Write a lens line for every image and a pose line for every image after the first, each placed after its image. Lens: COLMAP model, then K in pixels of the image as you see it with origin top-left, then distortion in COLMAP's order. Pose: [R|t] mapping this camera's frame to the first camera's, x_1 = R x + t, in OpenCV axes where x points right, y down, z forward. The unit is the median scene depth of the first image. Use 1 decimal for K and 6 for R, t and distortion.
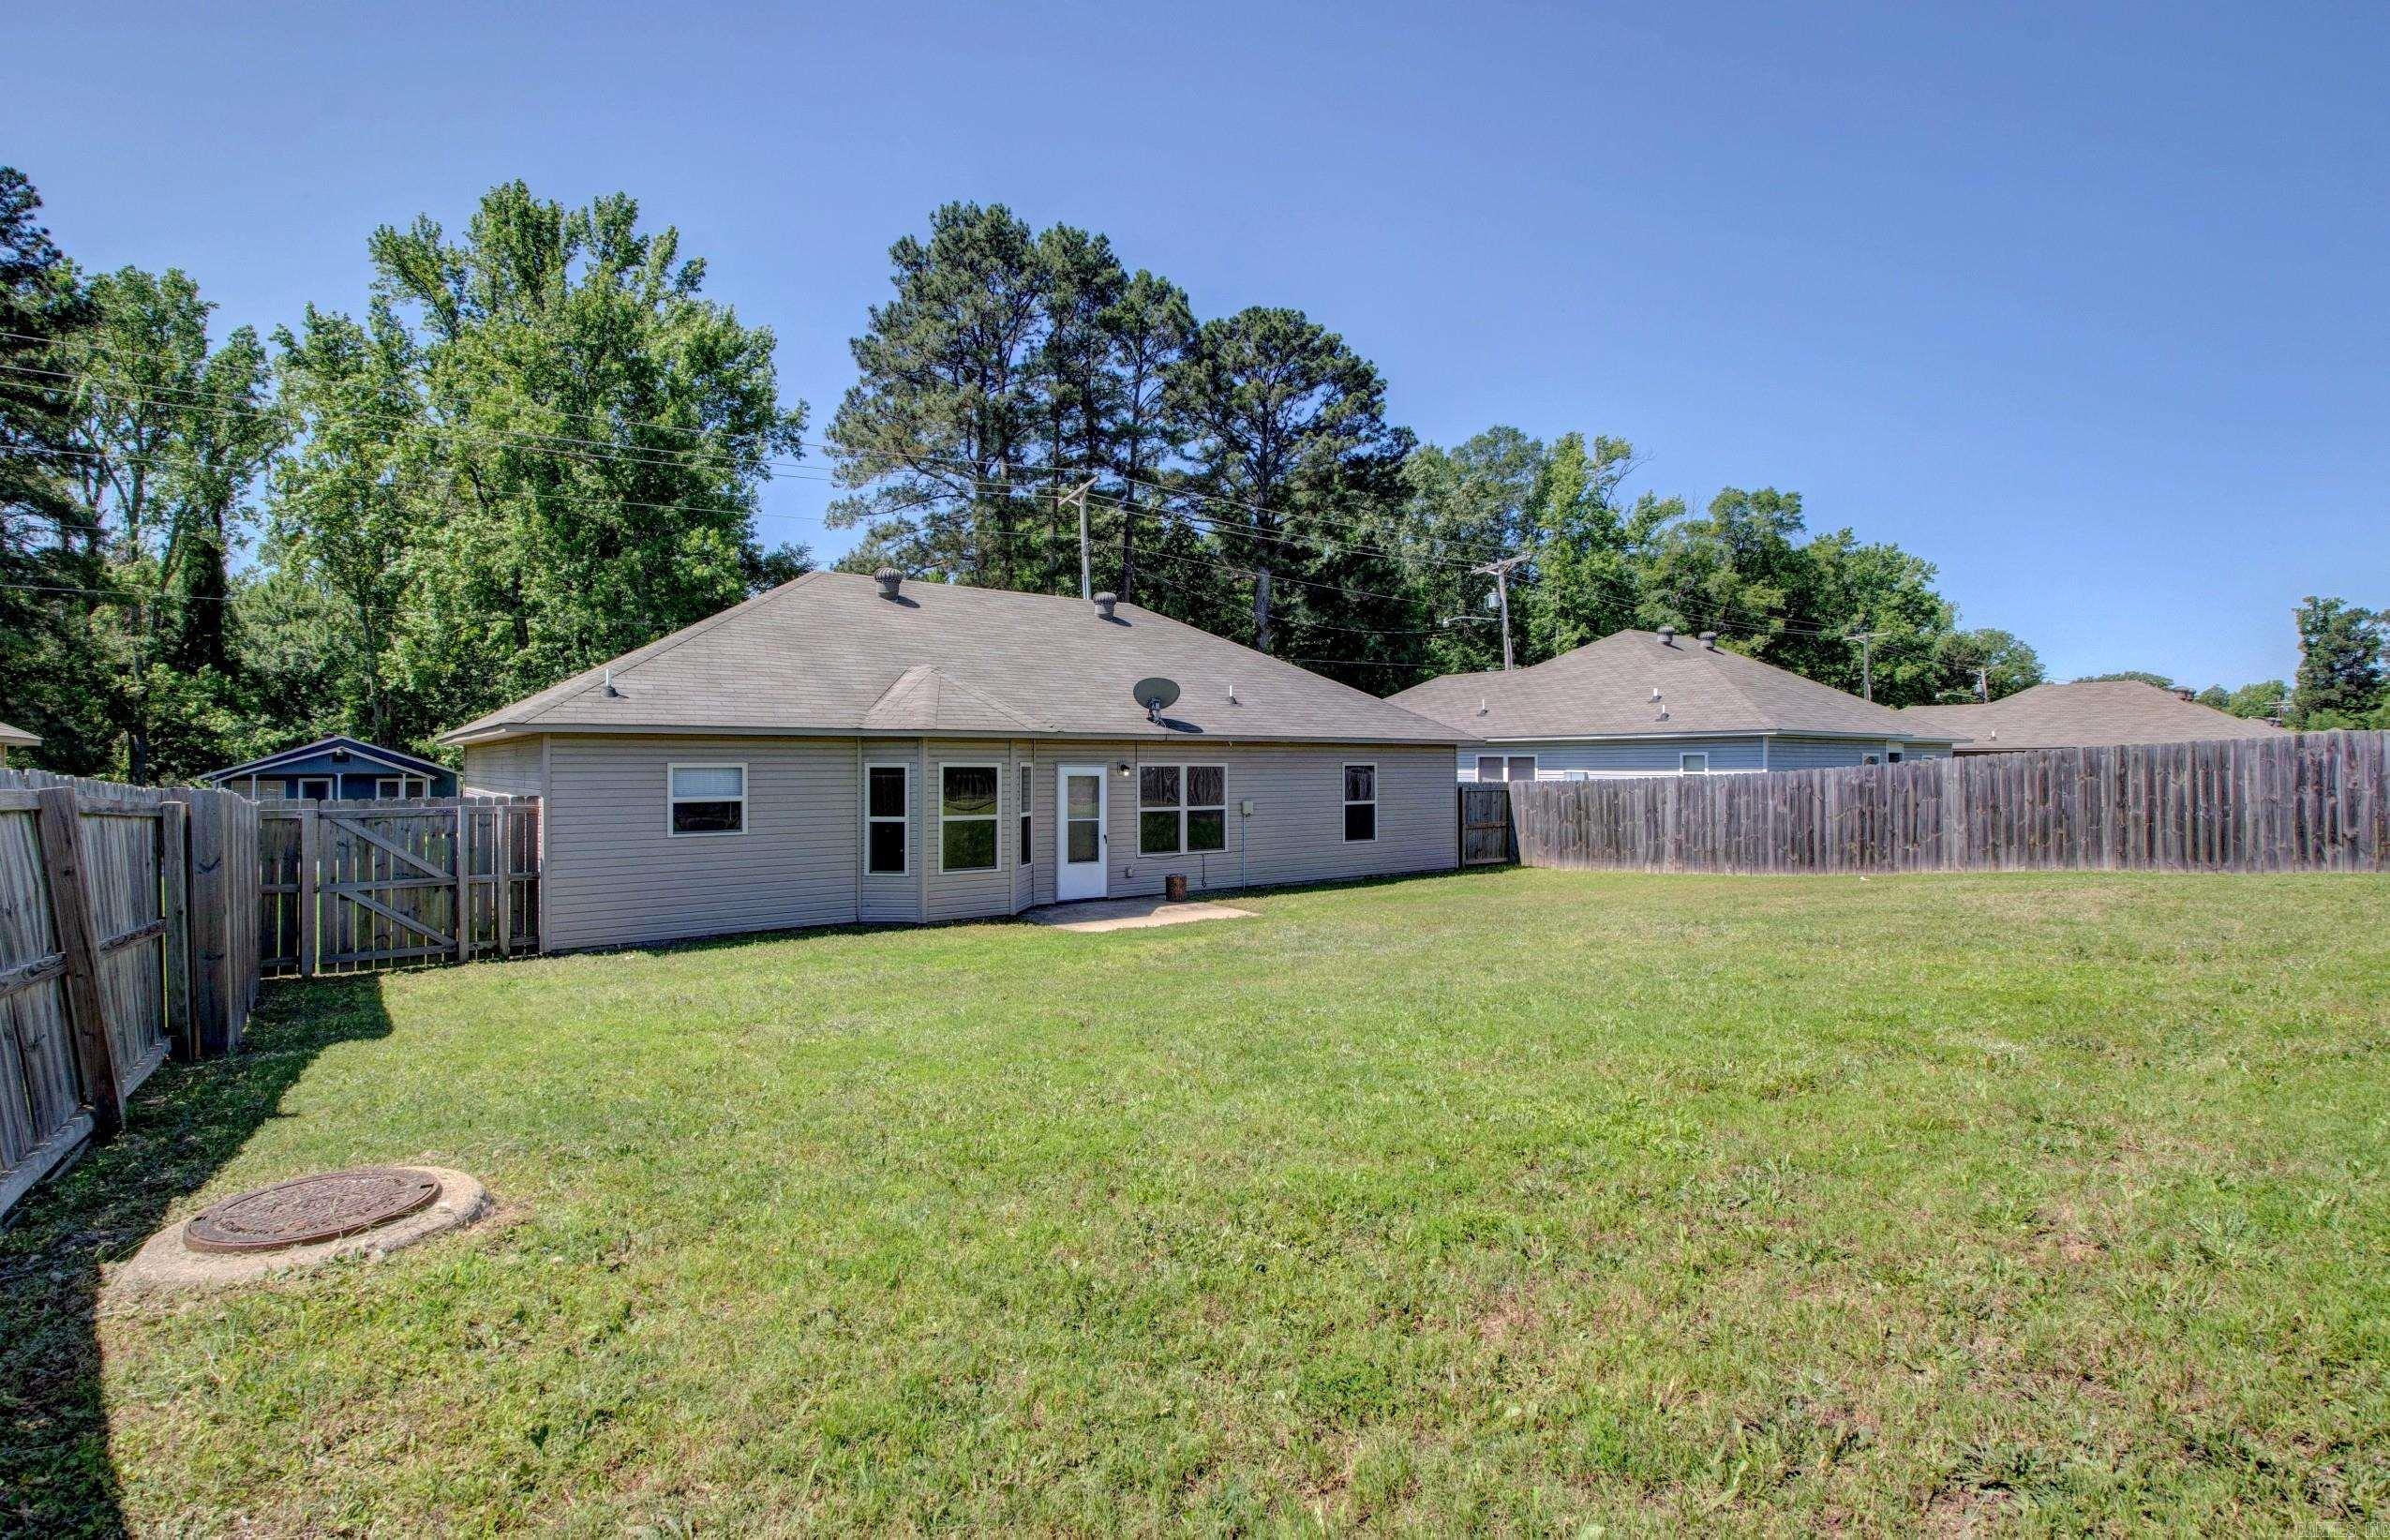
lens RADIAL K [[1121.2, 0, 1177.8], [0, 1121.2, 767.8], [0, 0, 1]] dist [0.003539, -0.016881]
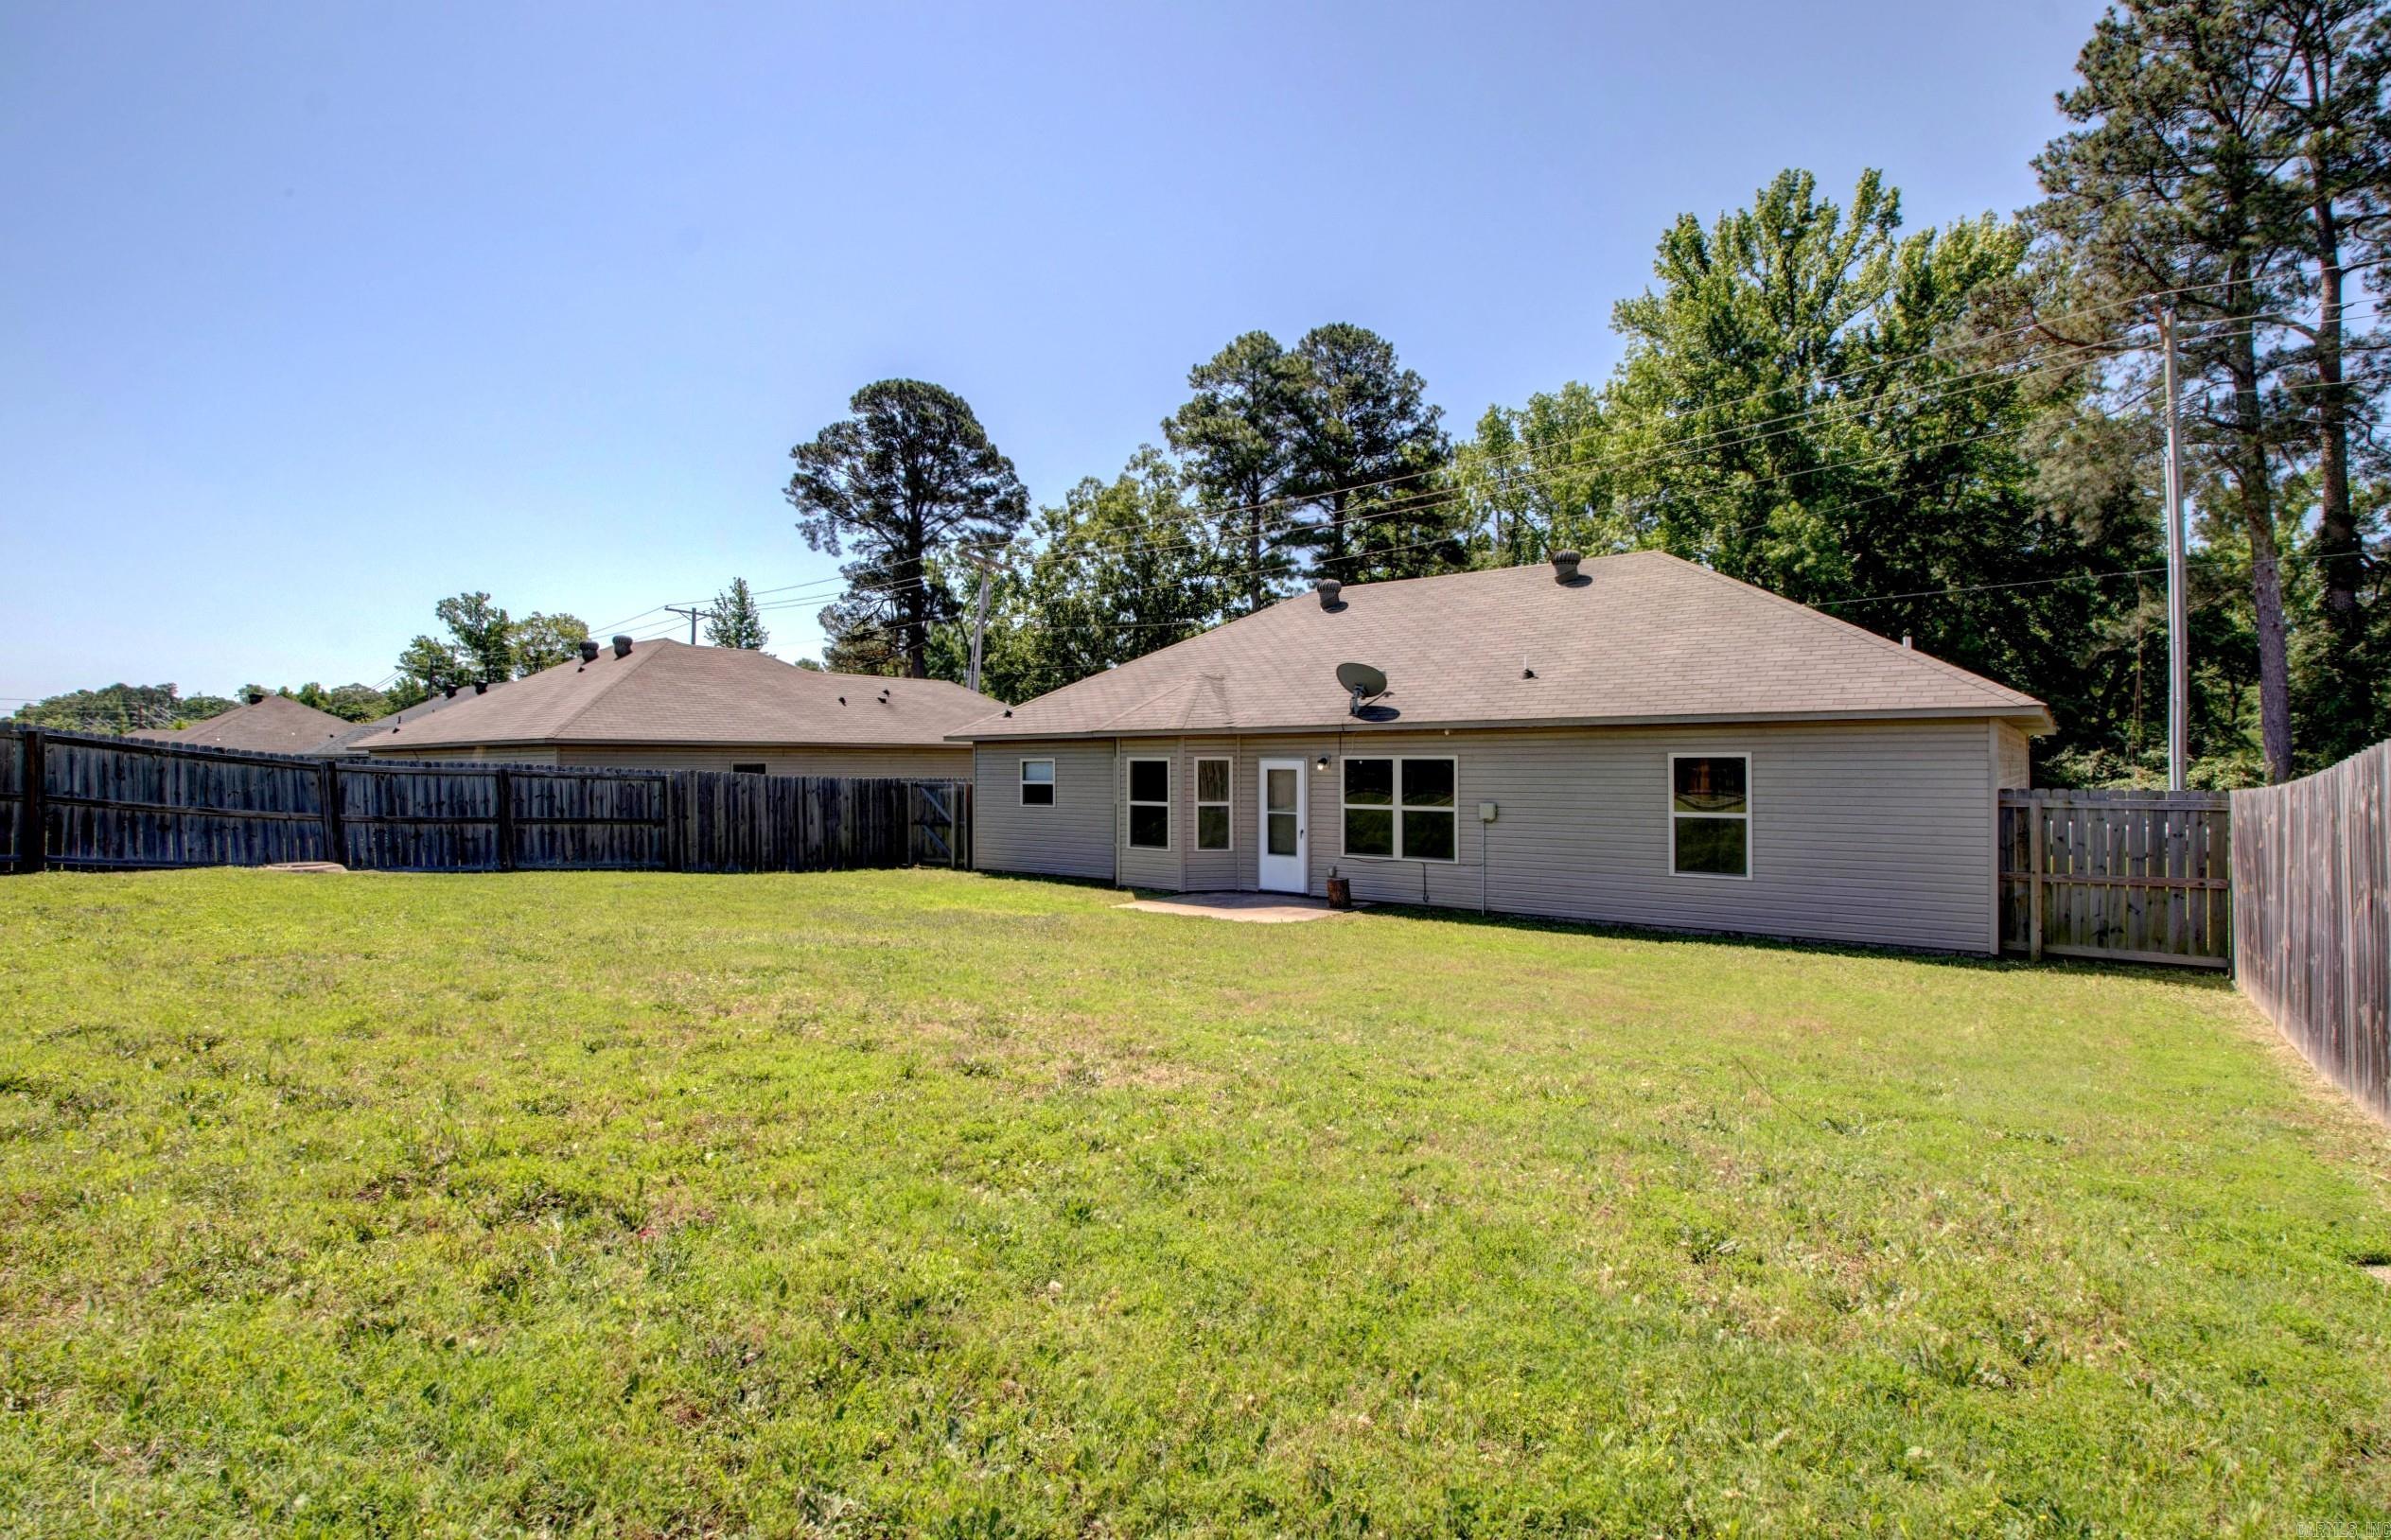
lens RADIAL K [[1121.5, 0, 1184.6], [0, 1121.5, 756.1], [0, 0, 1]] dist [0.003539, -0.016881]
pose [[0.244993, -0.002934, -0.969521, 0.660222], [0.002939, 0.999993, -0.002284, -0.001767], [0.969521, -0.002290, 0.244999, 0.506410]]
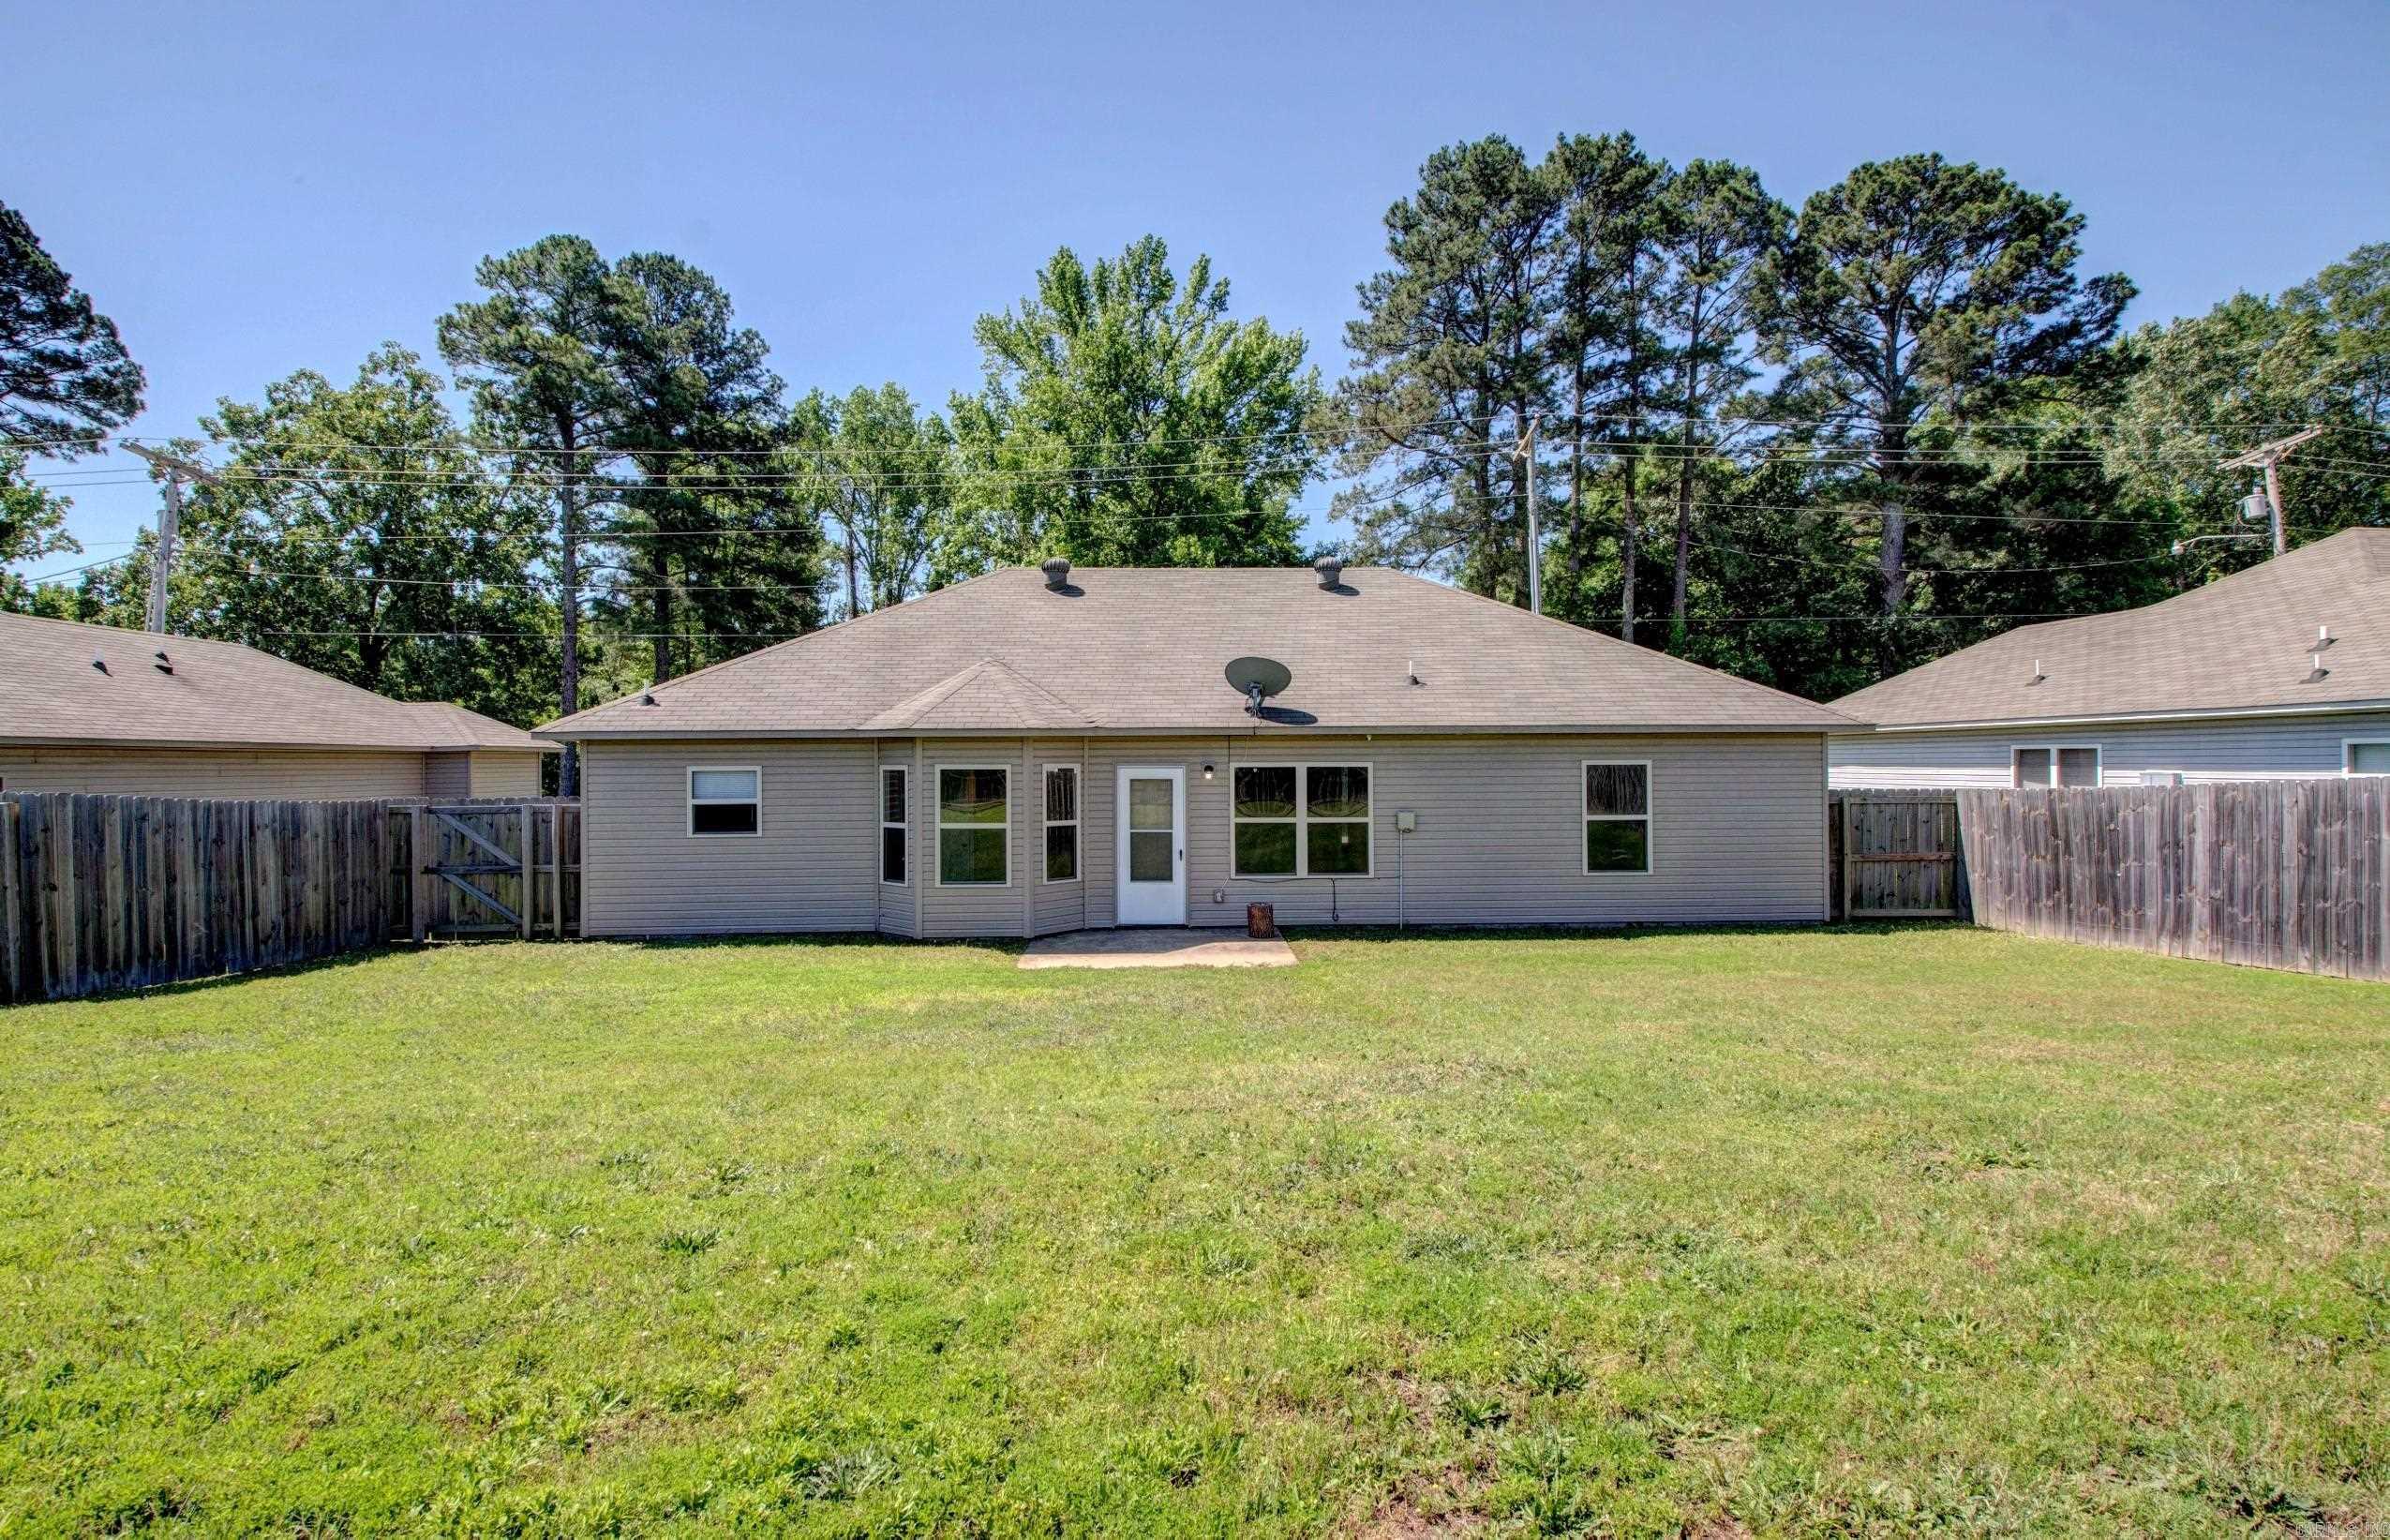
lens RADIAL K [[1121.2, 0, 1169.1], [0, 1121.2, 782.0], [0, 0, 1]] dist [0.003539, -0.016881]
pose [[0.817834, 0.006347, -0.575420, 0.311508], [0.003422, 0.999868, 0.015892, -0.002862], [0.575445, -0.014966, 0.817704, 0.241909]]
